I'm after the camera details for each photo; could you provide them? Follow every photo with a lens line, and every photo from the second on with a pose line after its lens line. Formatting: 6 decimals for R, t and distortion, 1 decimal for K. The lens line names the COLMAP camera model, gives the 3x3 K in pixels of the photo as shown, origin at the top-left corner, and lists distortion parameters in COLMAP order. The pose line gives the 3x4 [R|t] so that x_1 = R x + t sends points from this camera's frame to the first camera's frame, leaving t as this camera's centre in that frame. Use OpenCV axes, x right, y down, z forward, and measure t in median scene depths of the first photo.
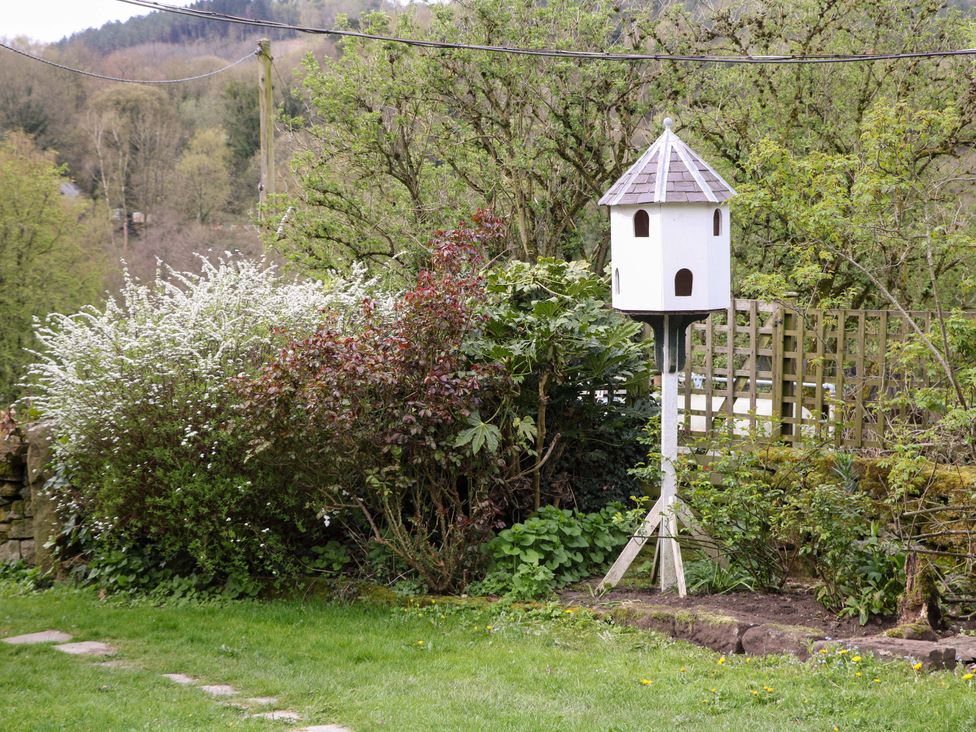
lens RADIAL K [[1795.6, 0, 439.0], [0, 1795.6, 393.4], [0, 0, 1]] dist [0.082401, 0.235007]
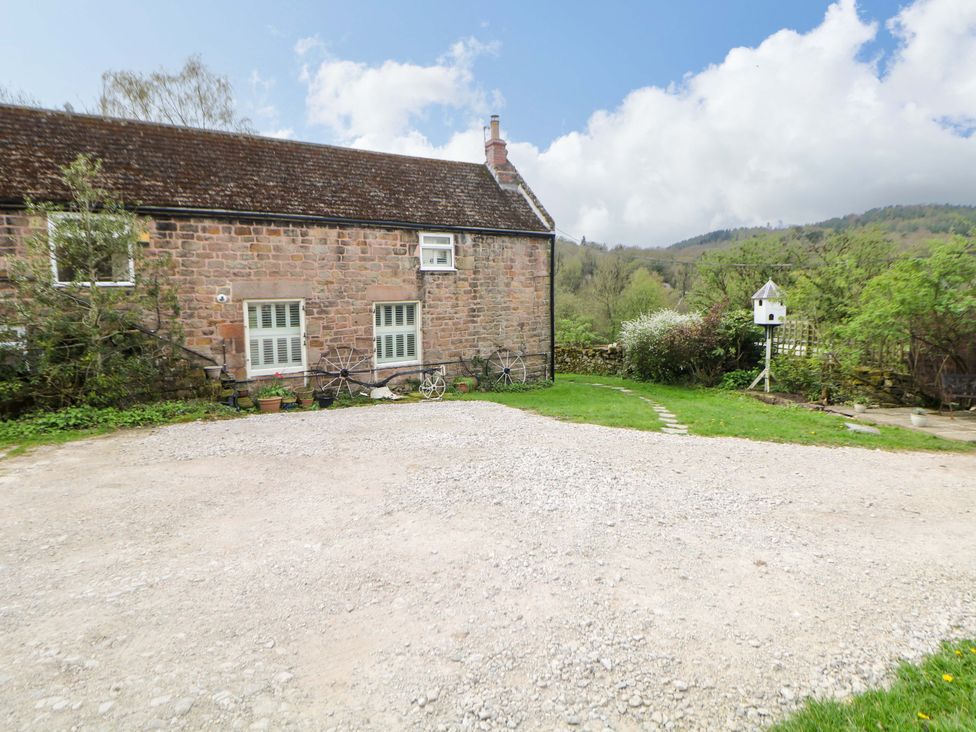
lens RADIAL K [[512.9, 0, 490.3], [0, 512.9, 352.8], [0, 0, 1]] dist [0.000623, -0.009598]
pose [[0.835653, 0.052178, -0.546773, 0.235915], [-0.036372, 0.998549, 0.039703, -0.002503], [0.548051, -0.013291, 0.836339, -0.337097]]
